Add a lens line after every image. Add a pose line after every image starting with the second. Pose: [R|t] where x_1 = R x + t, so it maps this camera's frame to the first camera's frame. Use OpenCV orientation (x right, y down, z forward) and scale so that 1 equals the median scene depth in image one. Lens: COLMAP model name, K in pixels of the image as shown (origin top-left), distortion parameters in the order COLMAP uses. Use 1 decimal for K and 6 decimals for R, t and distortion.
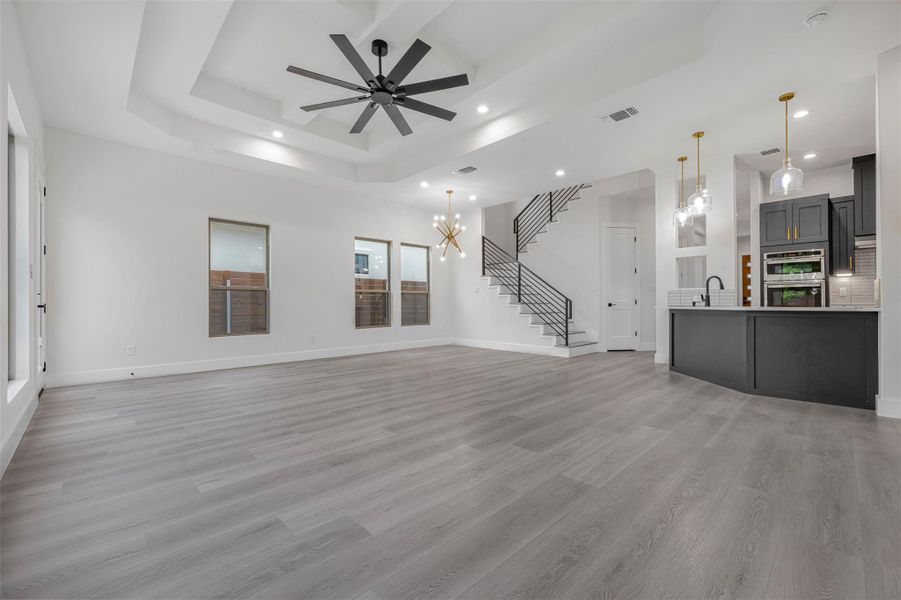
lens RADIAL K [[375.9, 0, 449.9], [0, 375.9, 300.0], [0, 0, 1]] dist [0.002669, 0.000360]
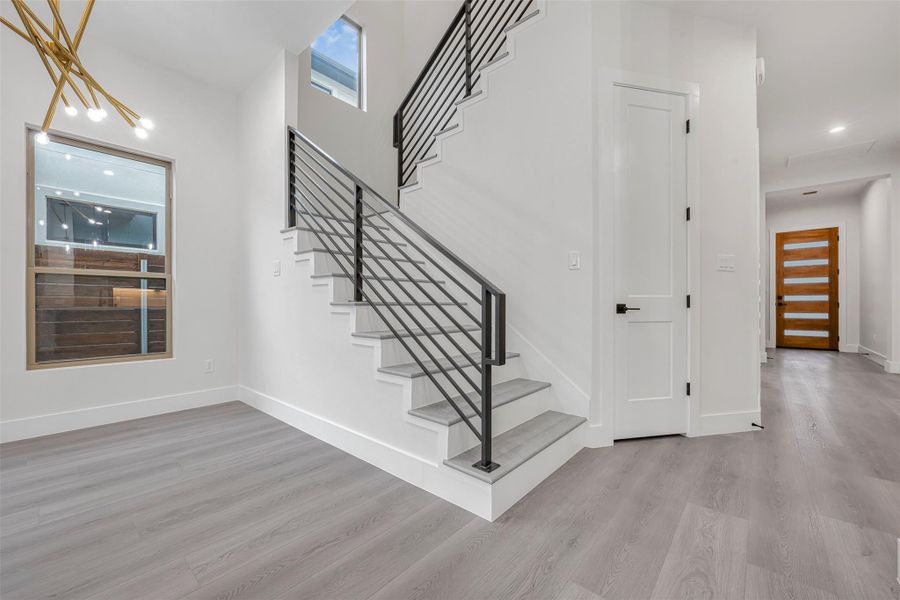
lens RADIAL K [[356.8, 0, 451.2], [0, 356.8, 306.0], [0, 0, 1]] dist [-0.002186, 0.000307]
pose [[0.996155, 0.001959, 0.087592, 0.238930], [-0.003124, 0.999908, 0.013165, 0.006280], [-0.087558, -0.013388, 0.996069, 0.679781]]
